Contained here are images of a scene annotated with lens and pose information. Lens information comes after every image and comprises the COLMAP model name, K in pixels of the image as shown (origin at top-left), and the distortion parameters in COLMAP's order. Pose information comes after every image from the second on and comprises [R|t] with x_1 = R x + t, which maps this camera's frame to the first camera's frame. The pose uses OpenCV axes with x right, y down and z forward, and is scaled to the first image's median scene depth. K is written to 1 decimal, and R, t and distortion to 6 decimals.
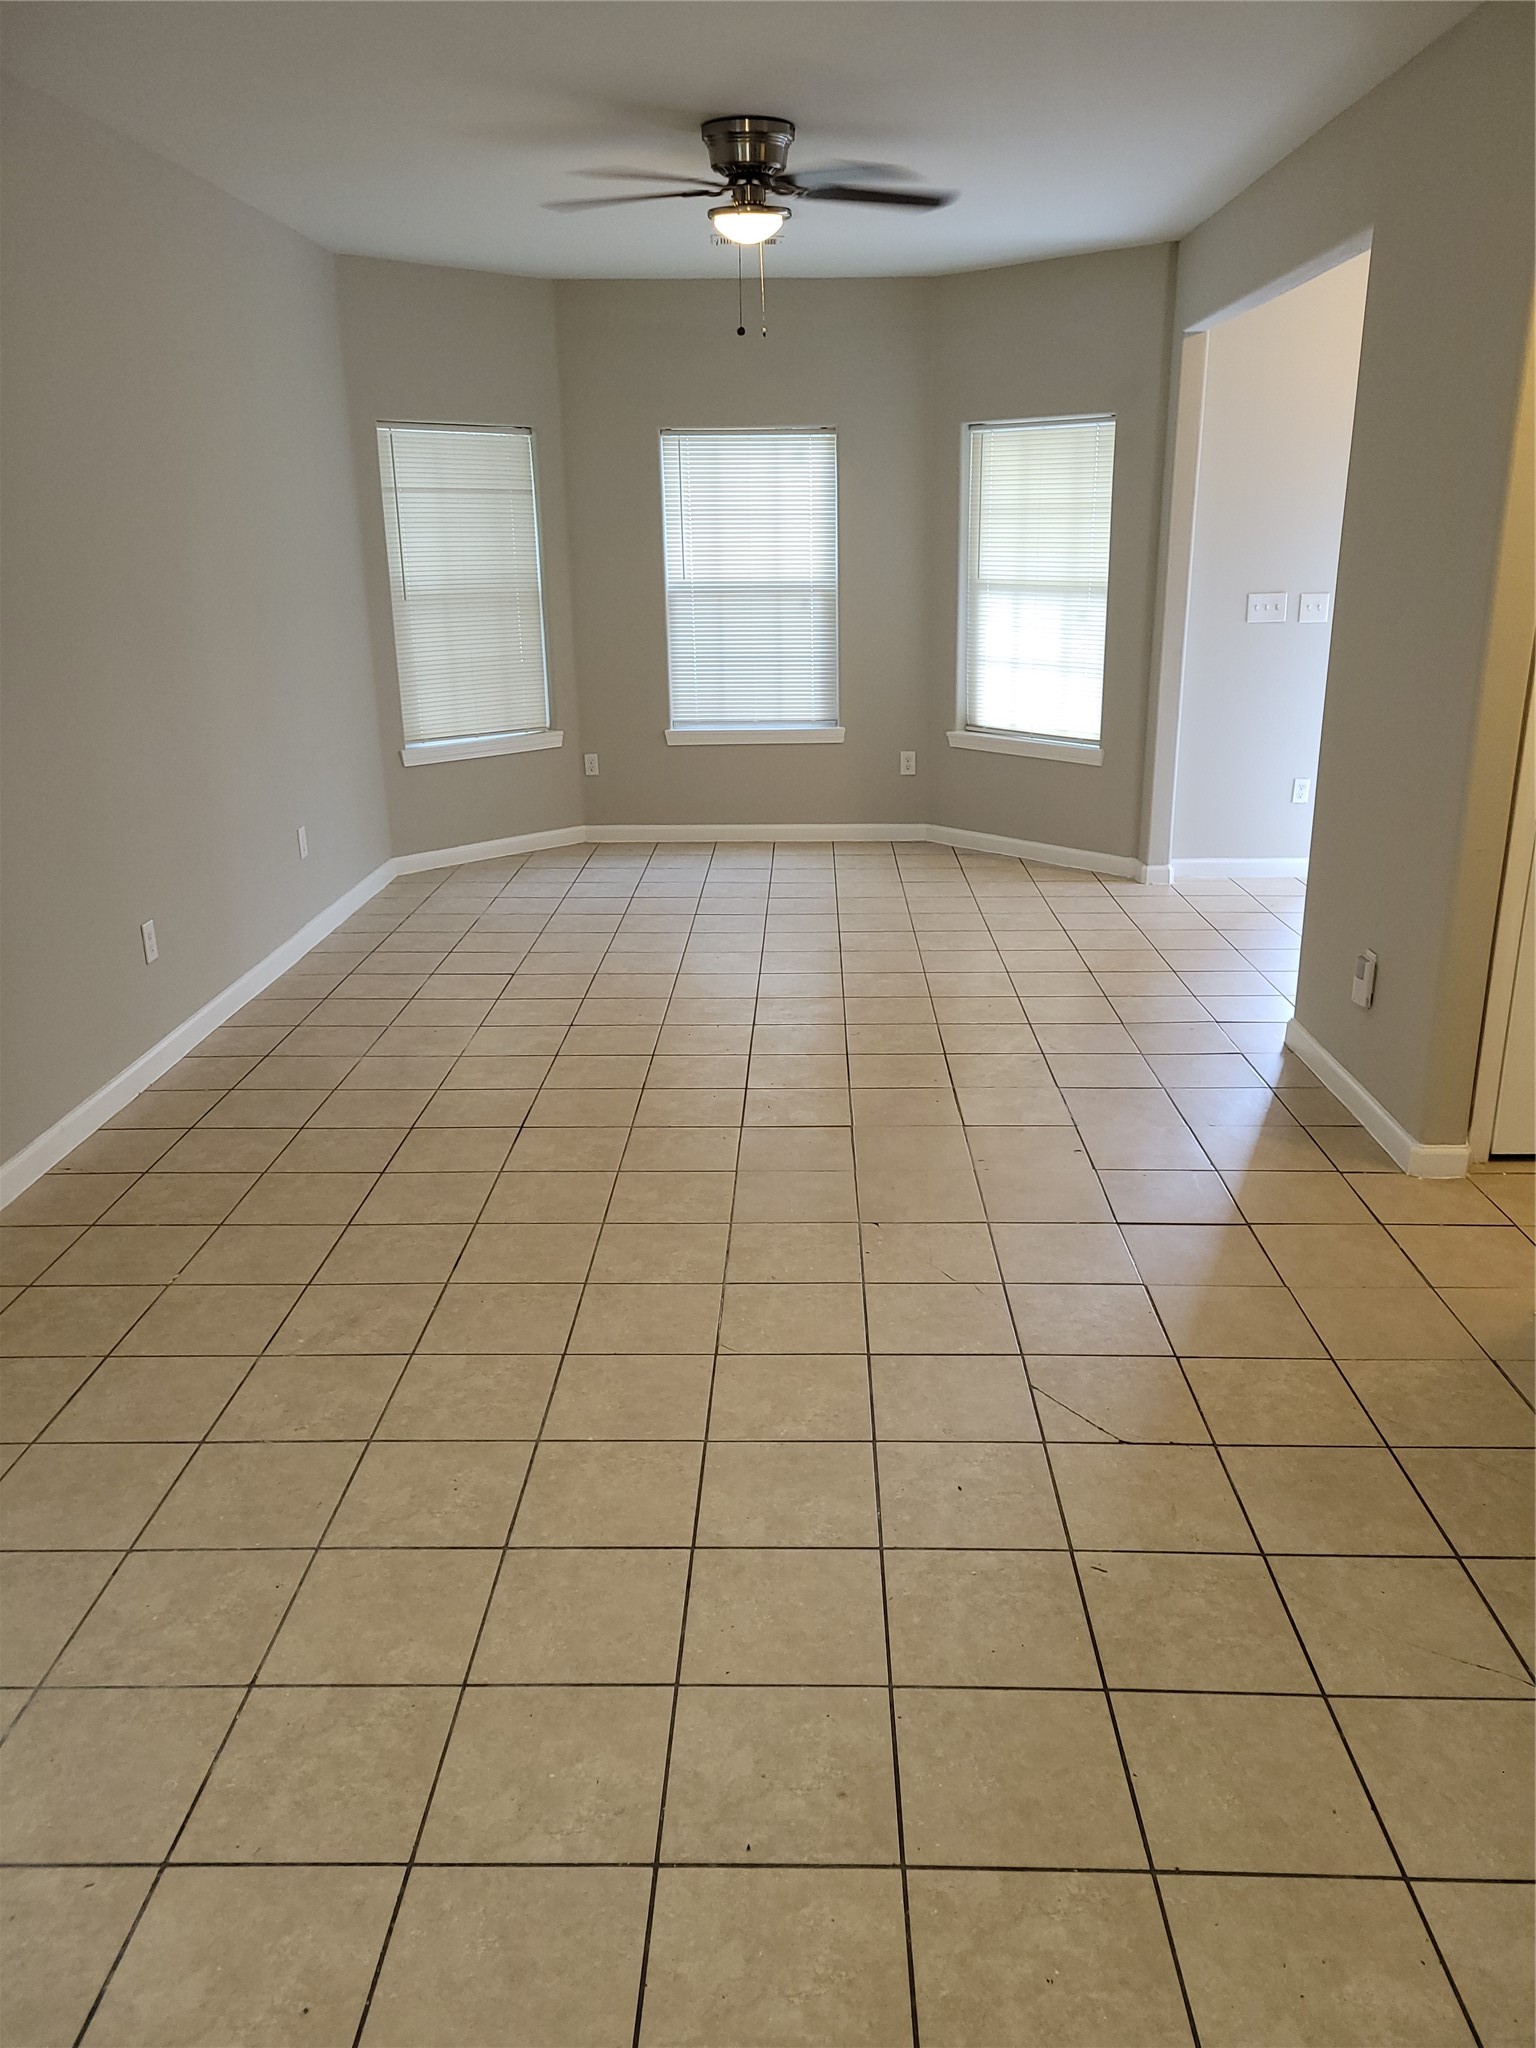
lens RADIAL K [[1524.4, 0, 761.0], [0, 1524.4, 1021.7], [0, 0, 1]] dist [-0.004179, -0.002120]
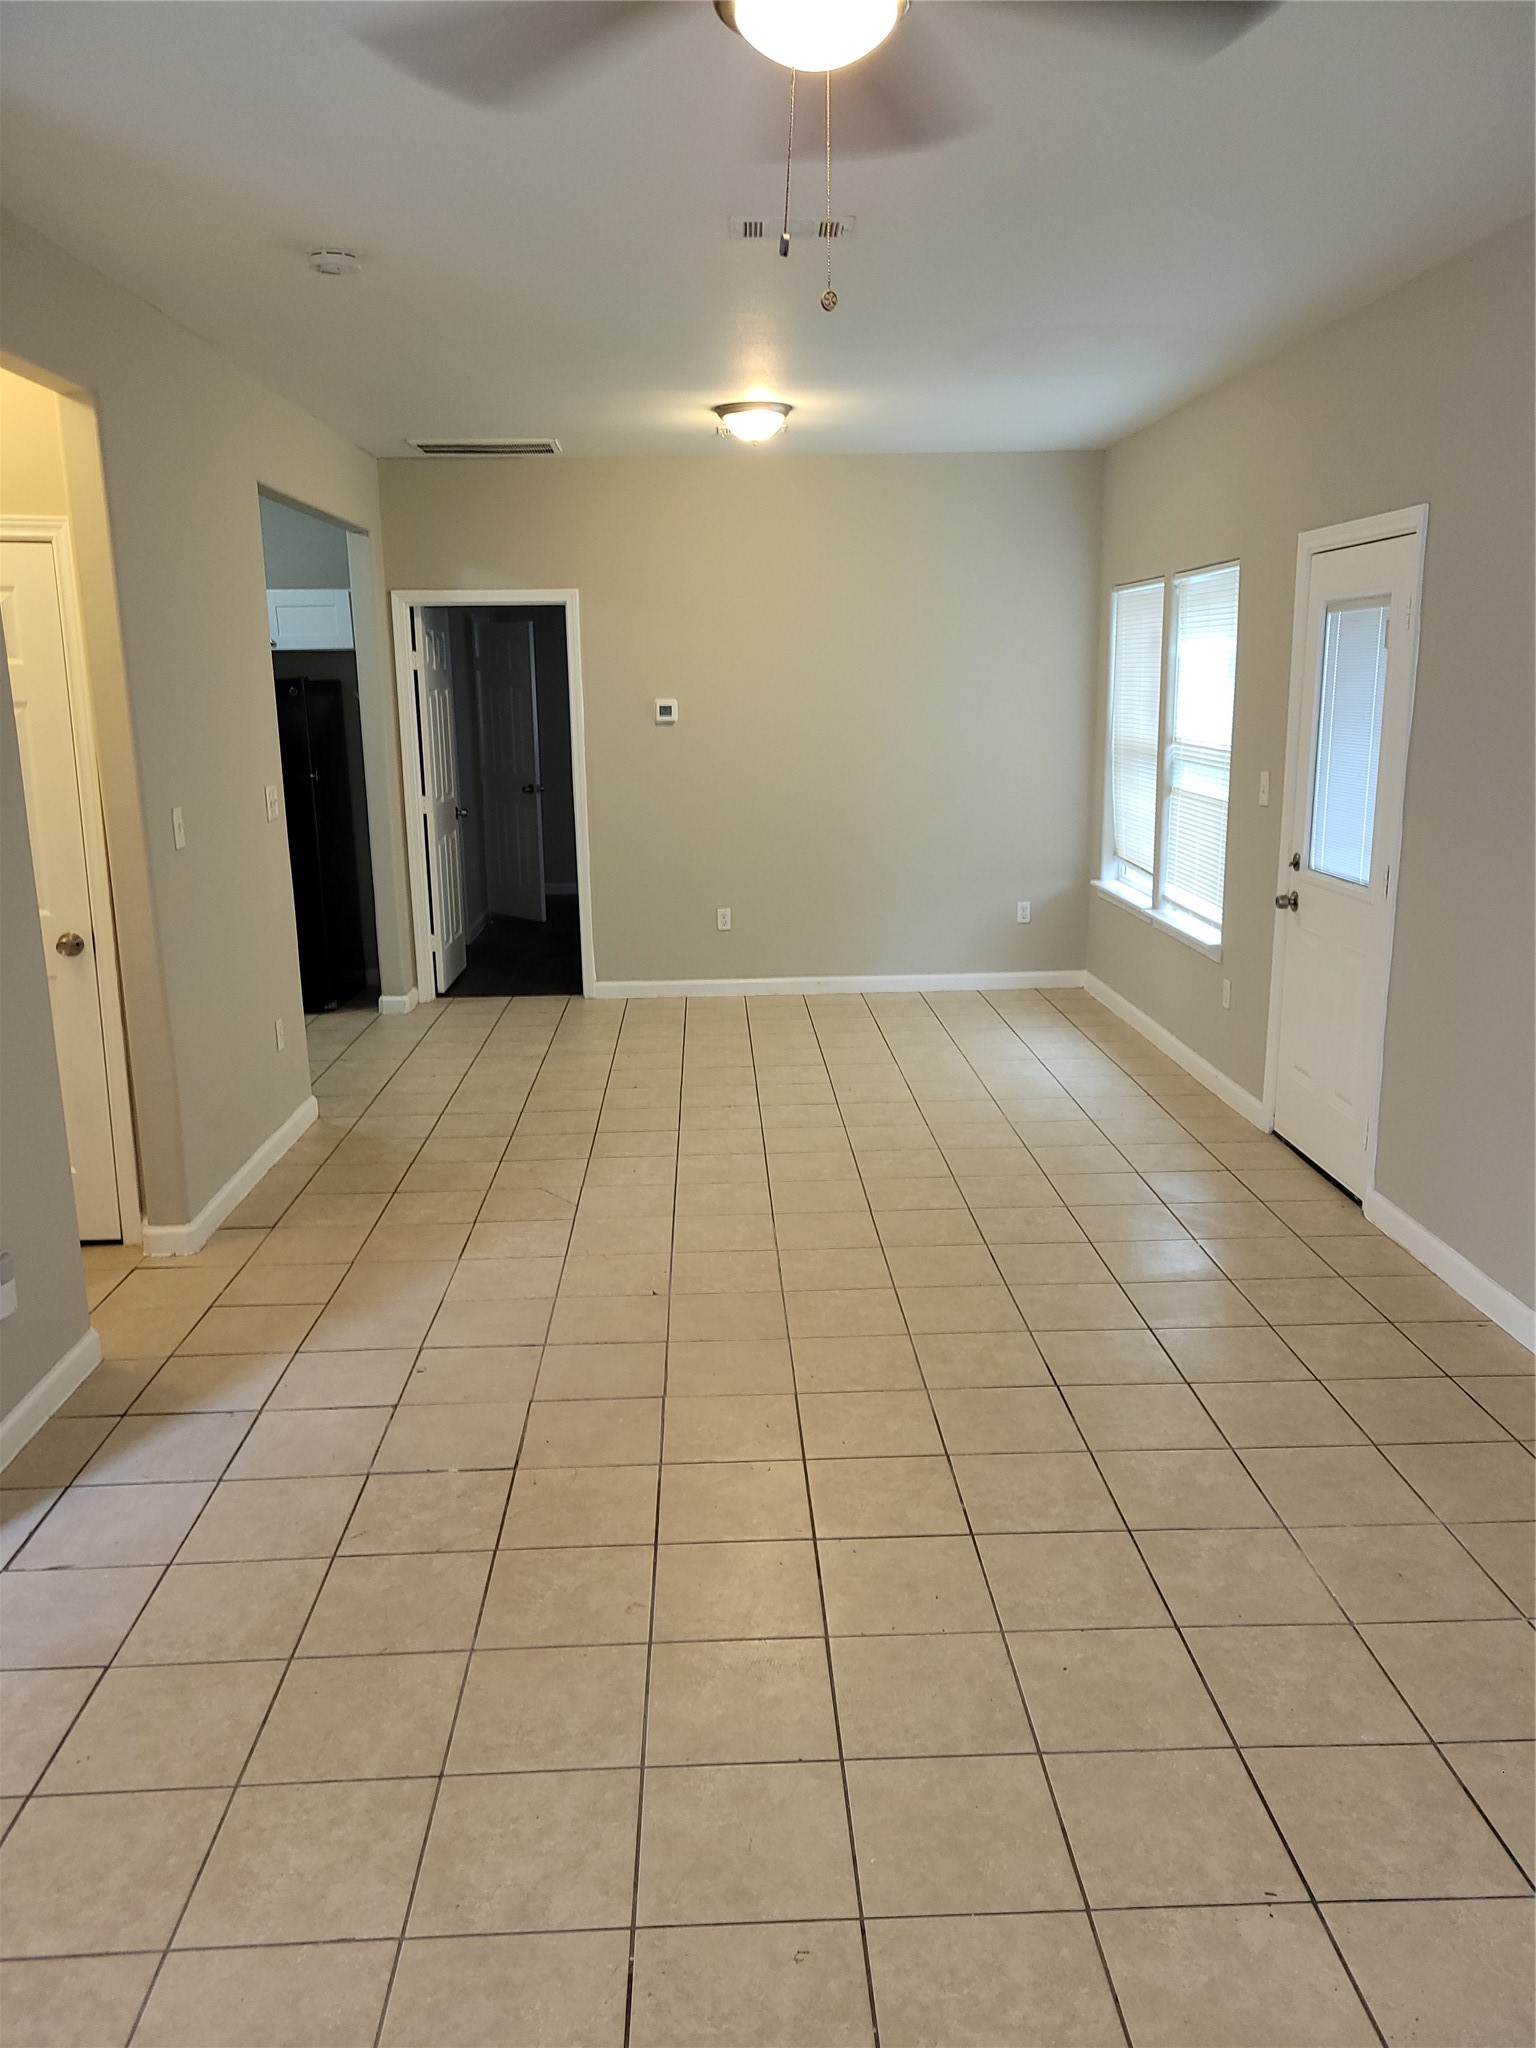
lens RADIAL K [[1544.3, 0, 777.5], [0, 1544.3, 995.6], [0, 0, 1]] dist [0.048806, -0.024133]
pose [[-0.996904, 0.035102, -0.070361, 0.056051], [-0.004114, 0.870316, 0.492476, -0.613898], [0.078524, 0.491240, -0.867477, 1.849408]]
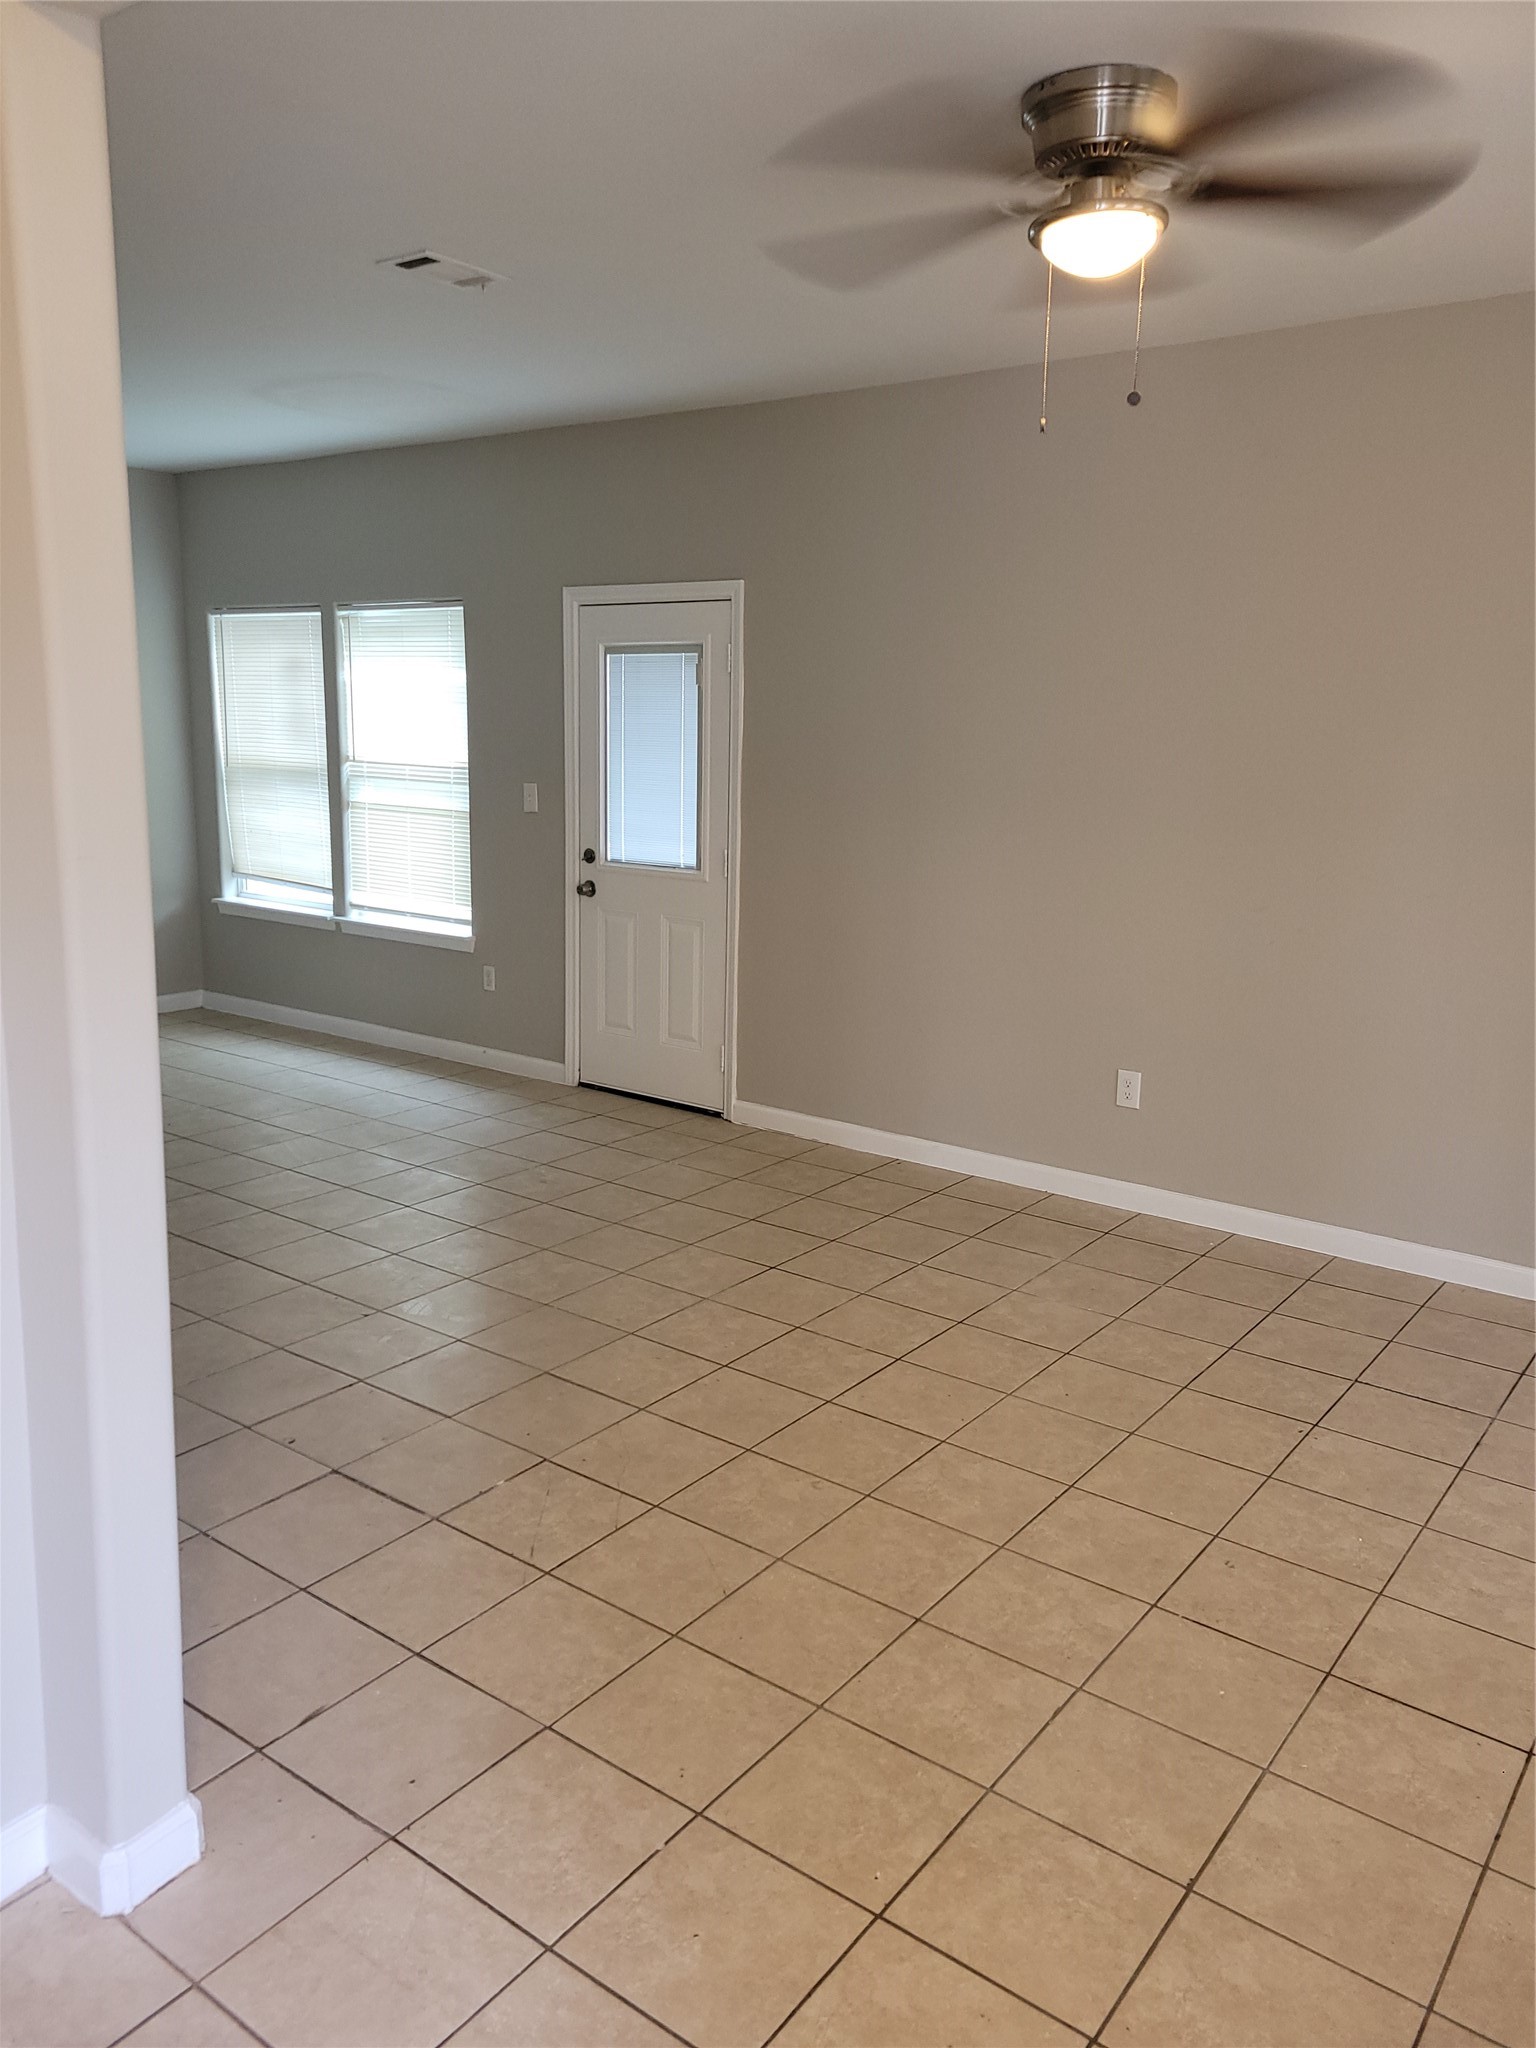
lens RADIAL K [[1511.8, 0, 769.2], [0, 1511.8, 974.0], [0, 0, 1]] dist [0.047570, -0.003881]
pose [[-0.576577, 0.135624, -0.805708, 0.741051], [-0.261951, 0.903386, 0.339522, -0.527018], [0.773912, 0.406816, -0.485345, 1.614483]]
